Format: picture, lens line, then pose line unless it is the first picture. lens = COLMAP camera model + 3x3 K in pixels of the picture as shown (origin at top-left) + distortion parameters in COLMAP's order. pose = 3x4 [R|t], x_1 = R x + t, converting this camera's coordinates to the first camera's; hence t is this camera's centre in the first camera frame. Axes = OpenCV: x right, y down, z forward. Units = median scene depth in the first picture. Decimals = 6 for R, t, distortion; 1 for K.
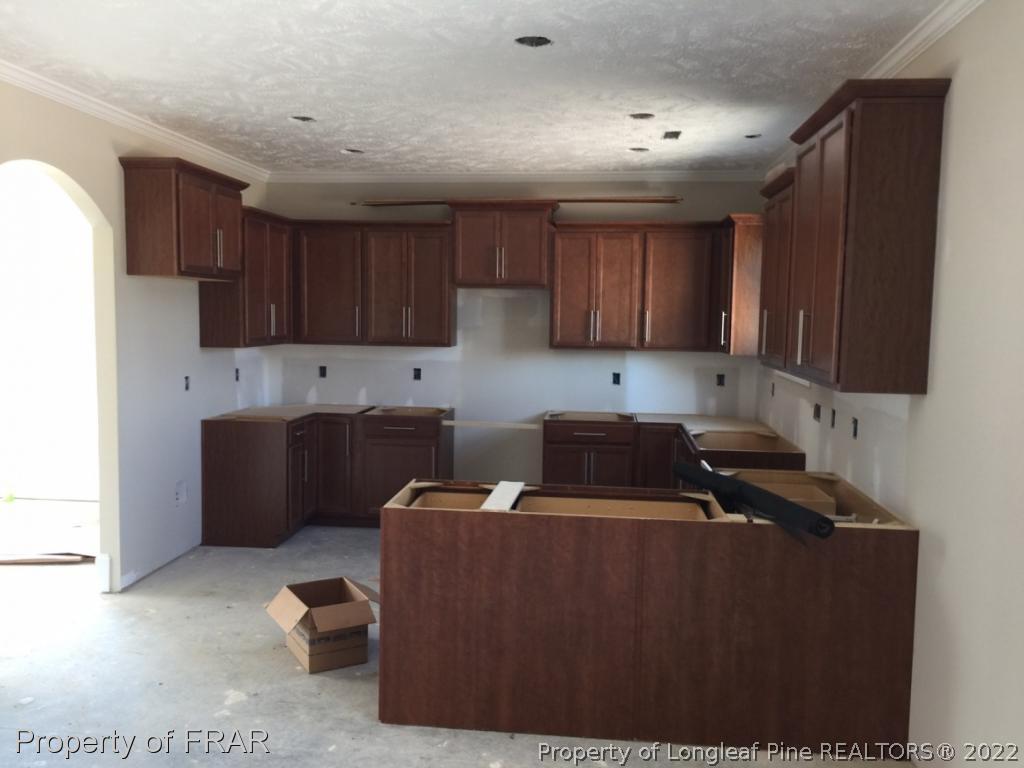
lens RADIAL K [[846.9, 0, 525.6], [0, 846.9, 380.8], [0, 0, 1]] dist [0.087538, -0.116064]
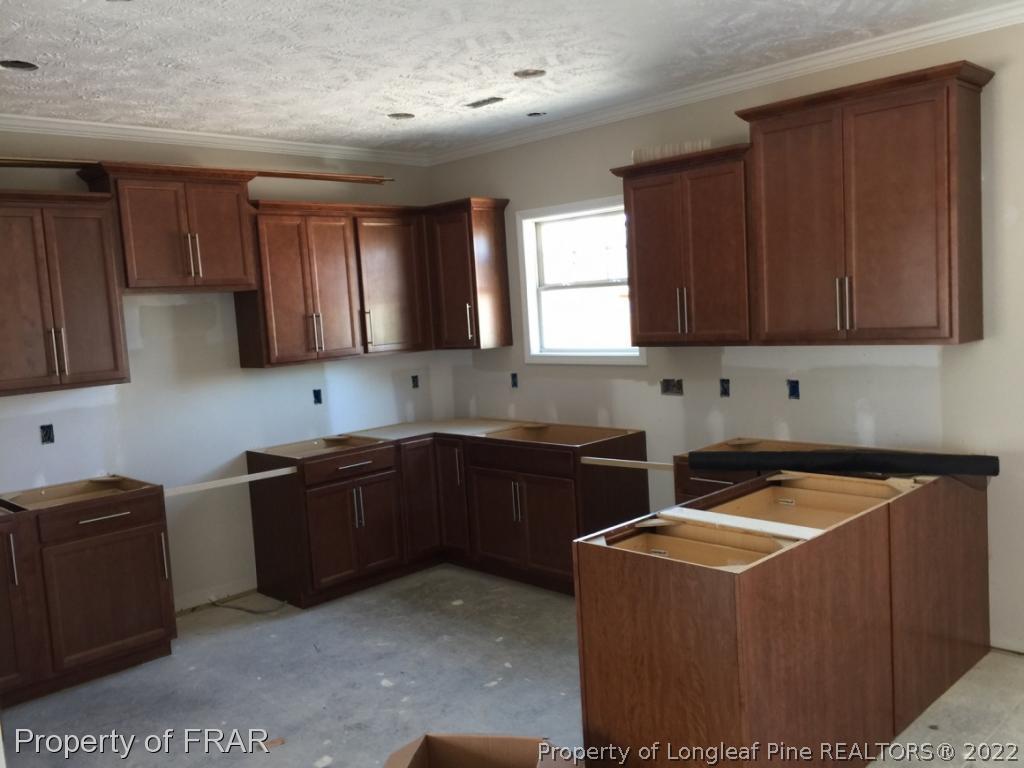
lens RADIAL K [[846.9, 0, 525.6], [0, 846.9, 380.8], [0, 0, 1]] dist [0.087538, -0.116064]
pose [[0.659984, -0.127906, 0.740312, -0.386867], [0.133991, 0.989642, 0.051531, -0.034789], [-0.739234, 0.065186, 0.670286, 0.316166]]
